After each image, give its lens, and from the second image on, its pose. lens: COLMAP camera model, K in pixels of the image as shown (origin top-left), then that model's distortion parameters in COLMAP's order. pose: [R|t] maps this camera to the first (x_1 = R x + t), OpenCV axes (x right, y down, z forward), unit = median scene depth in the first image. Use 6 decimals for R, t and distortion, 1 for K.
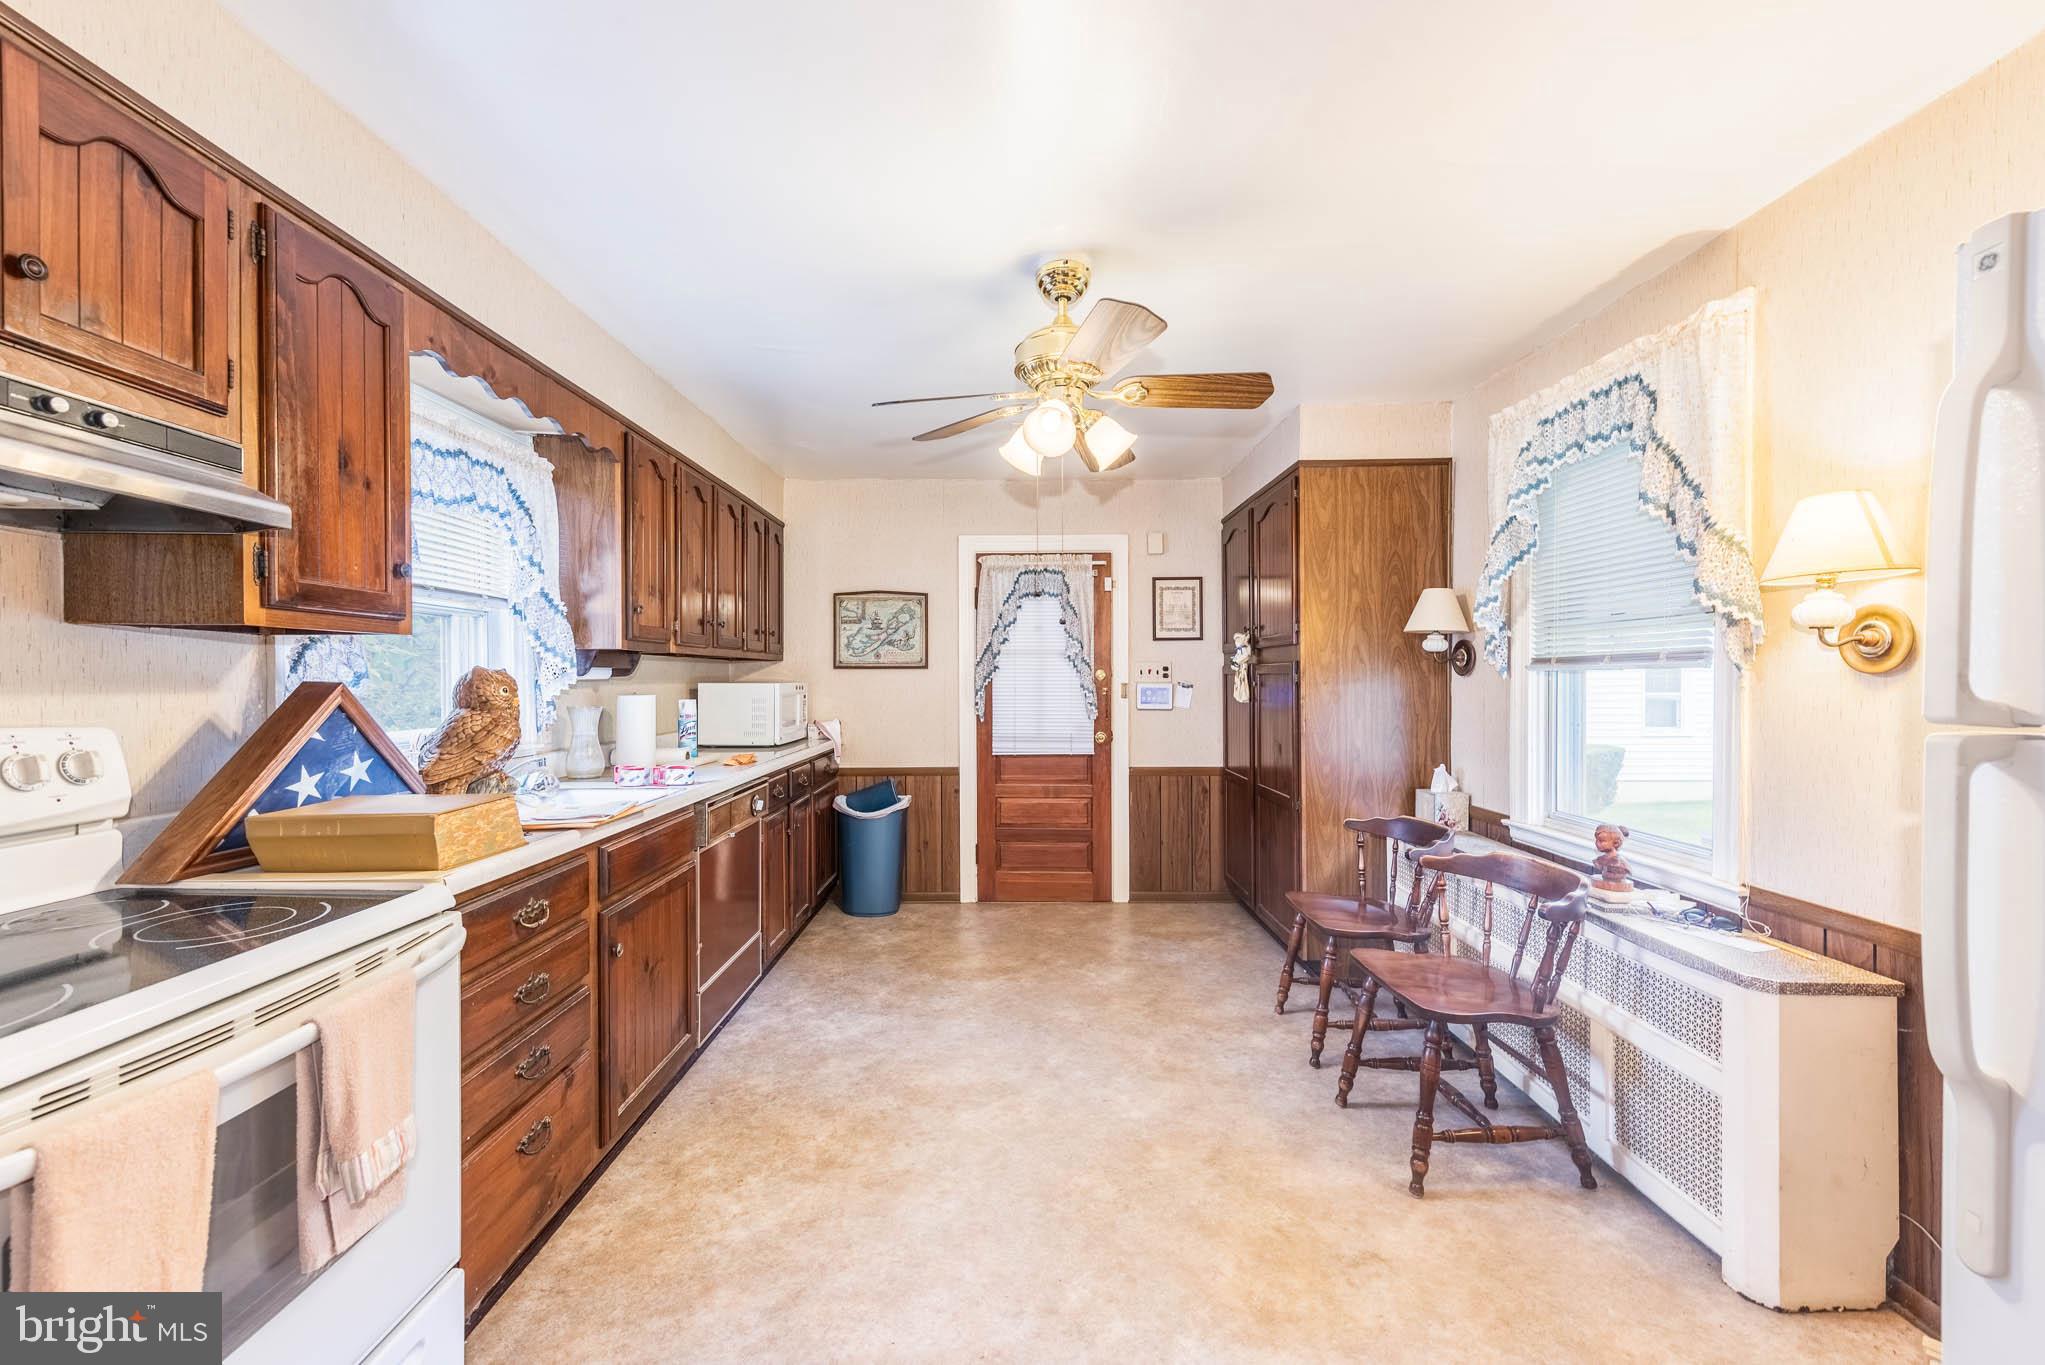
lens RADIAL K [[811.9, 0, 1019.5], [0, 811.9, 683.4], [0, 0, 1]] dist [0.009643, -0.001617]
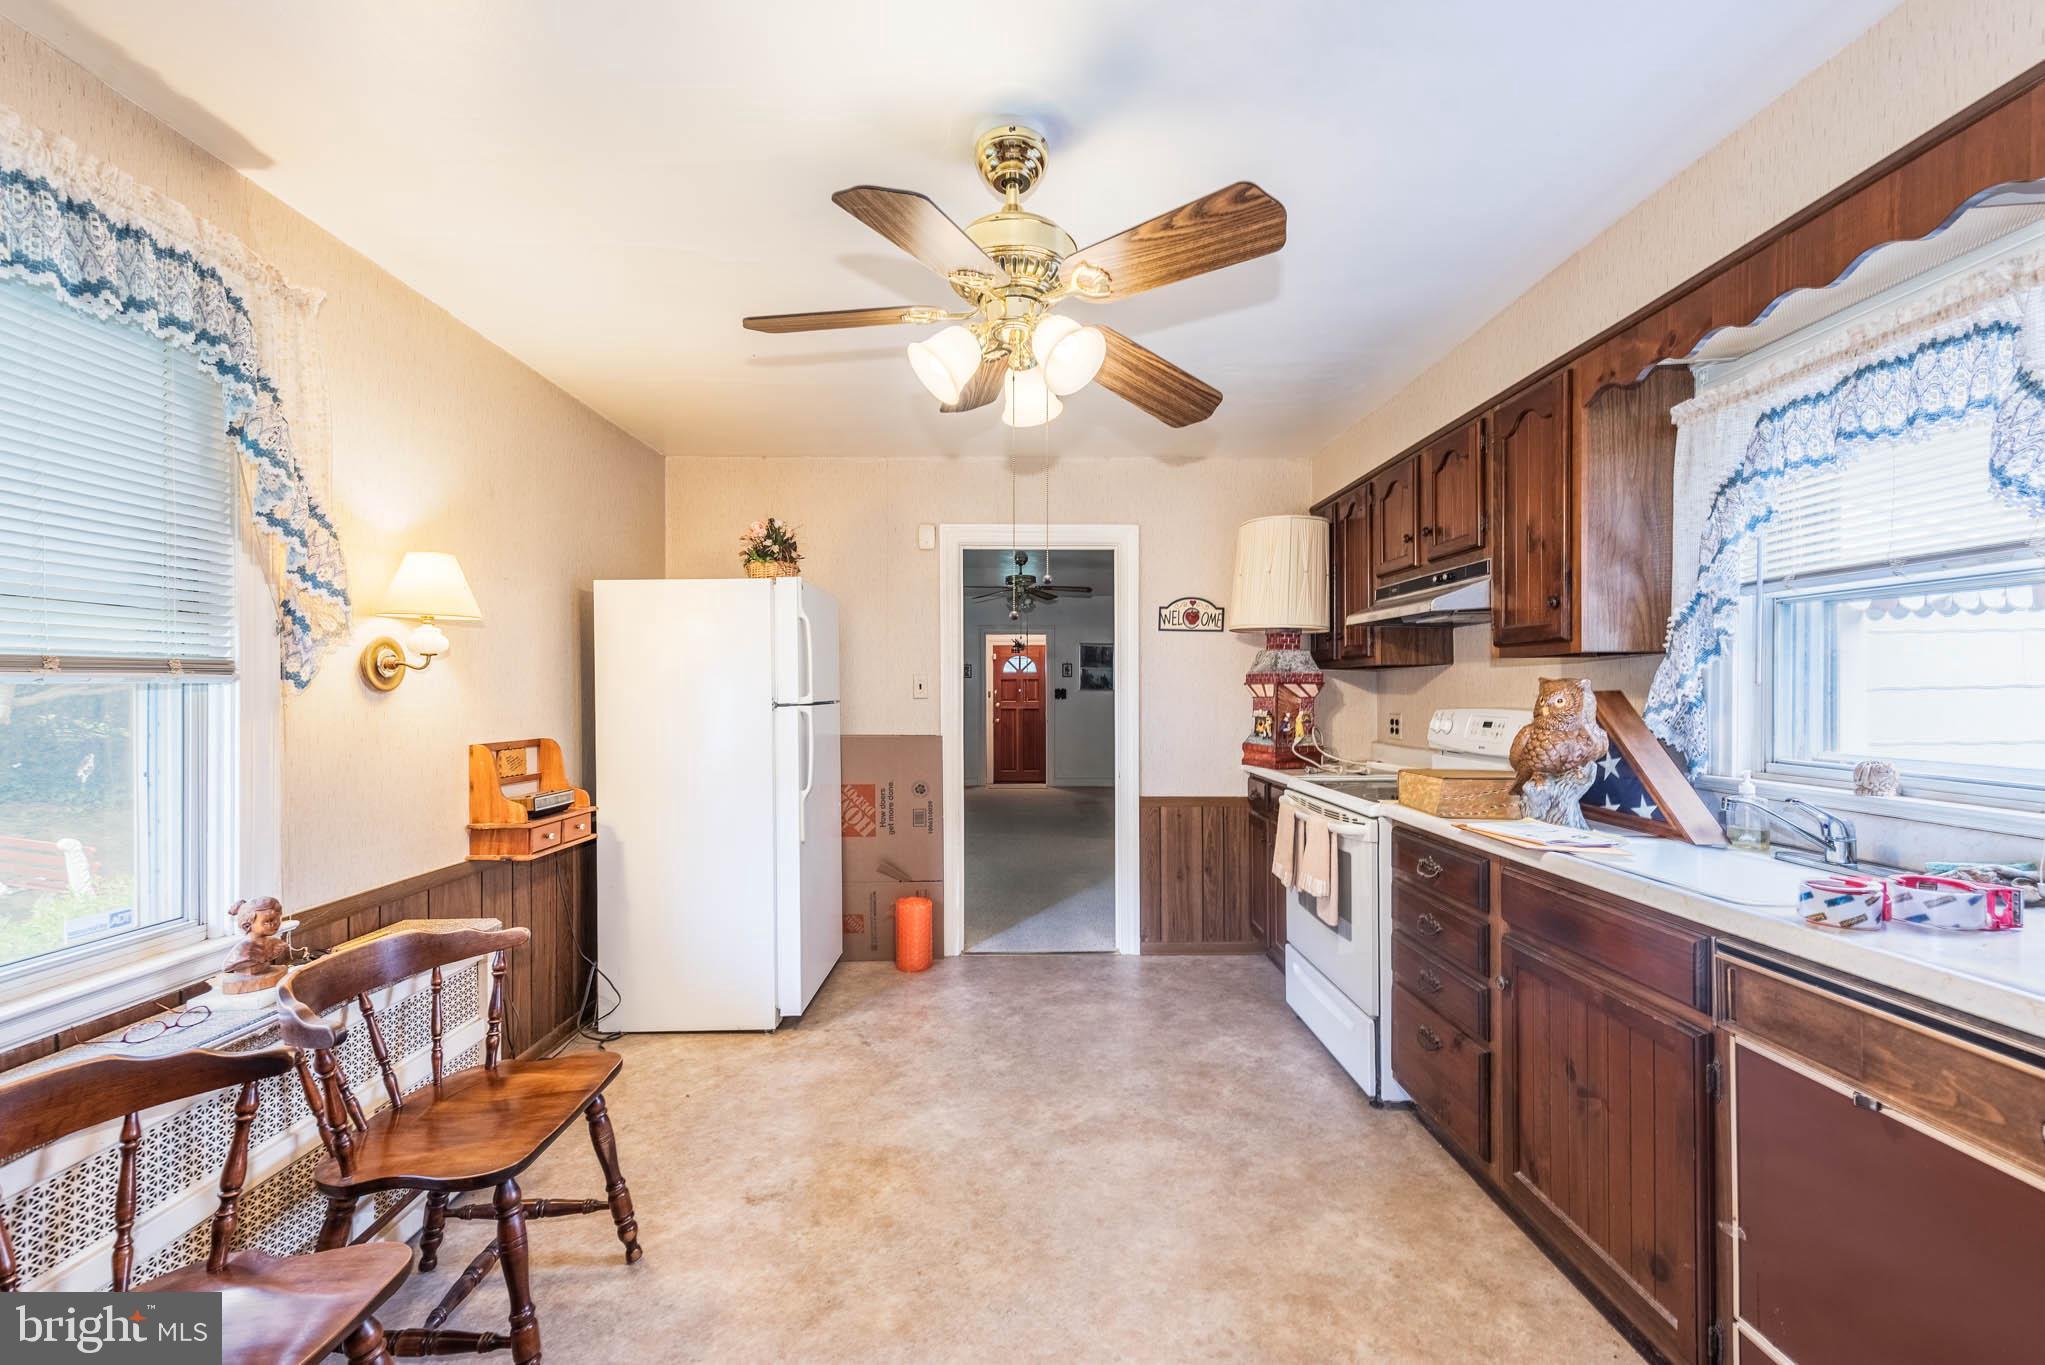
lens RADIAL K [[811.9, 0, 1022.4], [0, 811.9, 687.8], [0, 0, 1]] dist [0.009643, -0.001617]
pose [[-0.999934, 0.004403, -0.010606, 0.056635], [0.004368, 0.999985, 0.003364, -0.012732], [0.010621, 0.003318, -0.999938, 1.790855]]
